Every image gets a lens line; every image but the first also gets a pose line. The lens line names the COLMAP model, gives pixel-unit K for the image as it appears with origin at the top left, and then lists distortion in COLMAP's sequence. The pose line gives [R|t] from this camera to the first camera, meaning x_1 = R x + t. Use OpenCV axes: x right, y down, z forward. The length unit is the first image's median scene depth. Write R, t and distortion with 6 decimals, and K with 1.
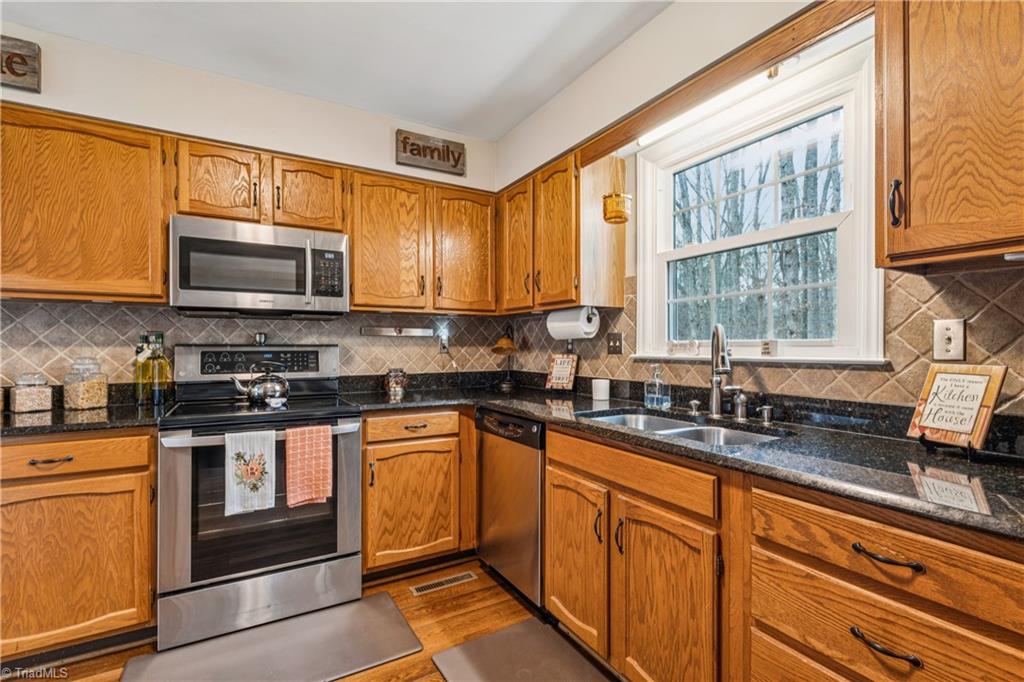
lens RADIAL K [[468.5, 0, 512.6], [0, 468.5, 342.3], [0, 0, 1]] dist [-0.001373, 0.001004]
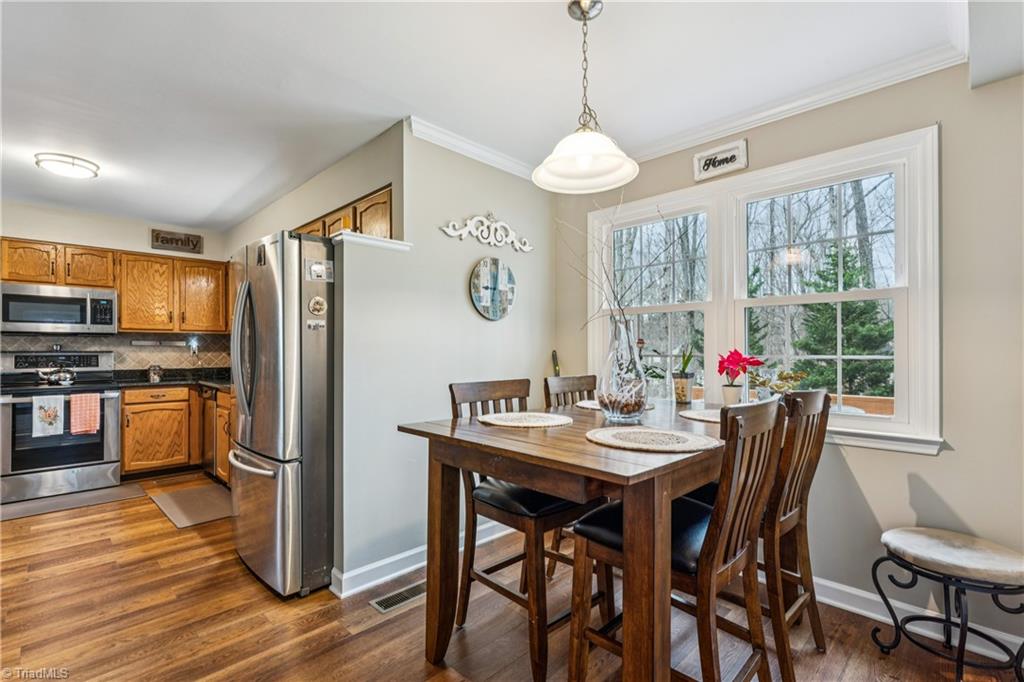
lens RADIAL K [[468.5, 0, 511.6], [0, 468.5, 345.4], [0, 0, 1]] dist [-0.001373, 0.001004]
pose [[0.966701, 0.001710, 0.255902, 0.657970], [-0.000638, 0.999991, -0.004272, -0.011258], [-0.255907, 0.003967, 0.966693, -1.126823]]
